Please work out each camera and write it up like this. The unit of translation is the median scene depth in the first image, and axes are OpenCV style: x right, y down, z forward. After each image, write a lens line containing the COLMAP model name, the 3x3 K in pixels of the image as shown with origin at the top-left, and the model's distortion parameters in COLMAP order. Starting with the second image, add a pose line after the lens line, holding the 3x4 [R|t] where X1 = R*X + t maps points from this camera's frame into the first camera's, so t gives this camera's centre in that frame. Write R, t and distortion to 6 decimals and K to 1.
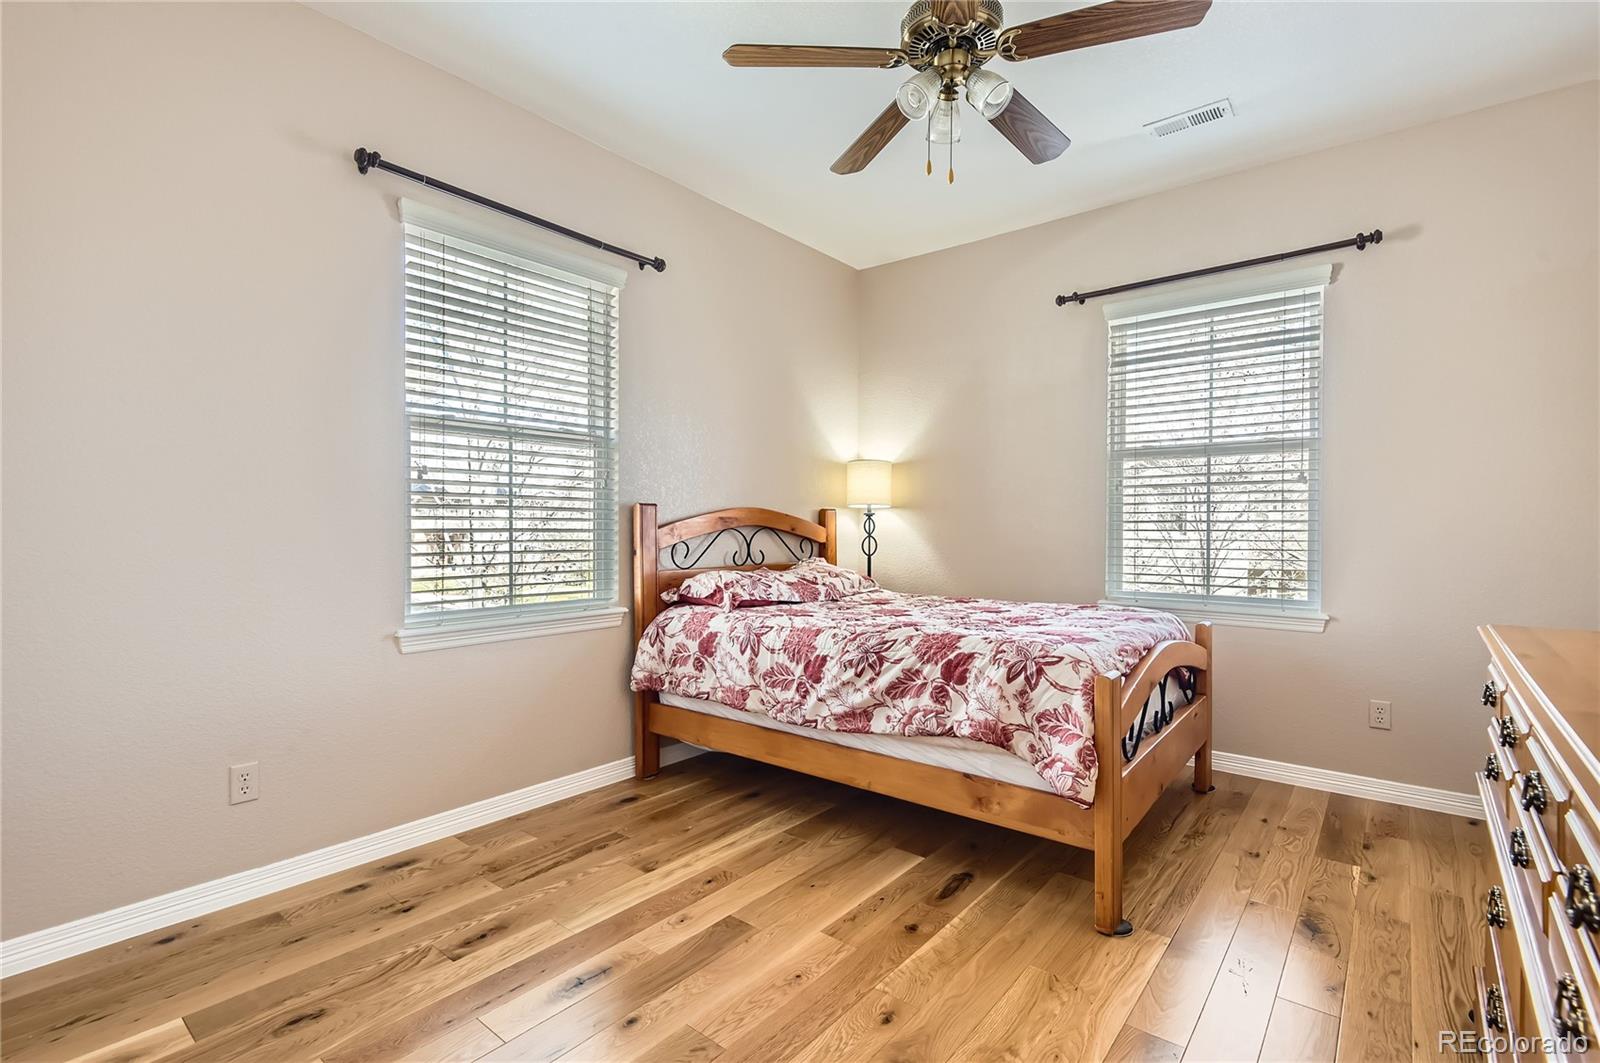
lens RADIAL K [[744.7, 0, 806.8], [0, 744.7, 529.1], [0, 0, 1]] dist [0.003893, -0.002719]
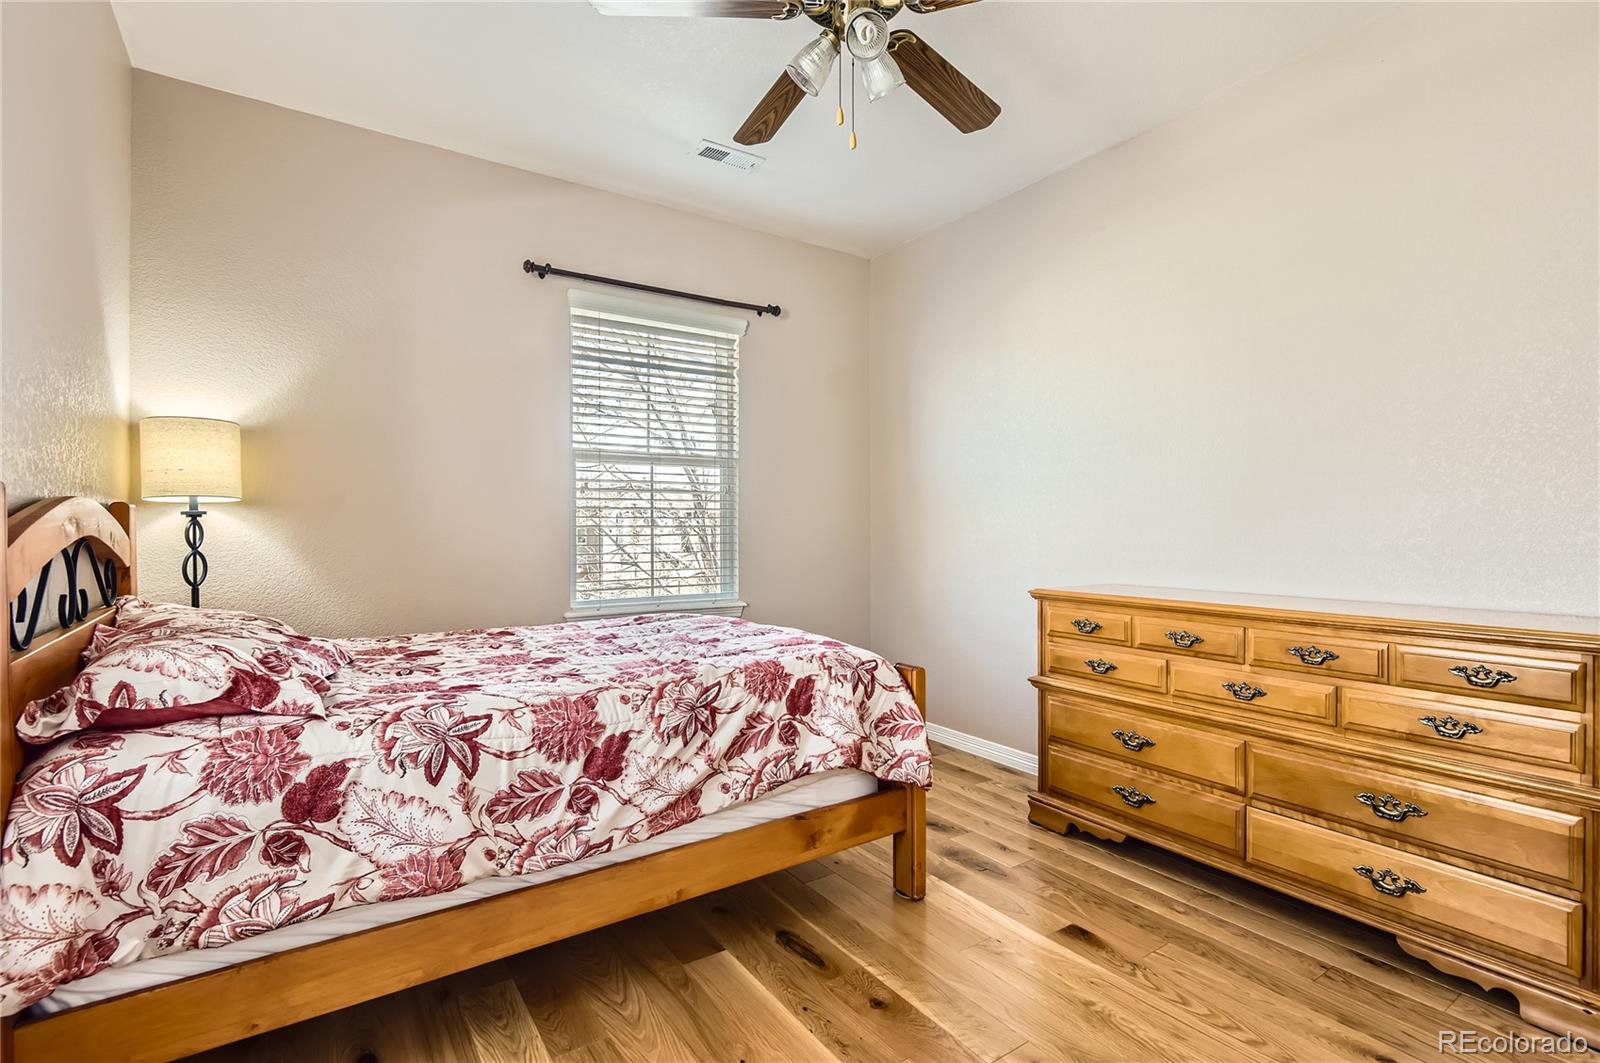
lens RADIAL K [[744.7, 0, 802.9], [0, 744.7, 529.0], [0, 0, 1]] dist [0.003893, -0.002719]
pose [[0.287485, -0.003483, 0.957779, -0.552613], [0.006634, 0.999977, 0.001645, -0.009443], [-0.957762, 0.005881, 0.287501, 0.655356]]
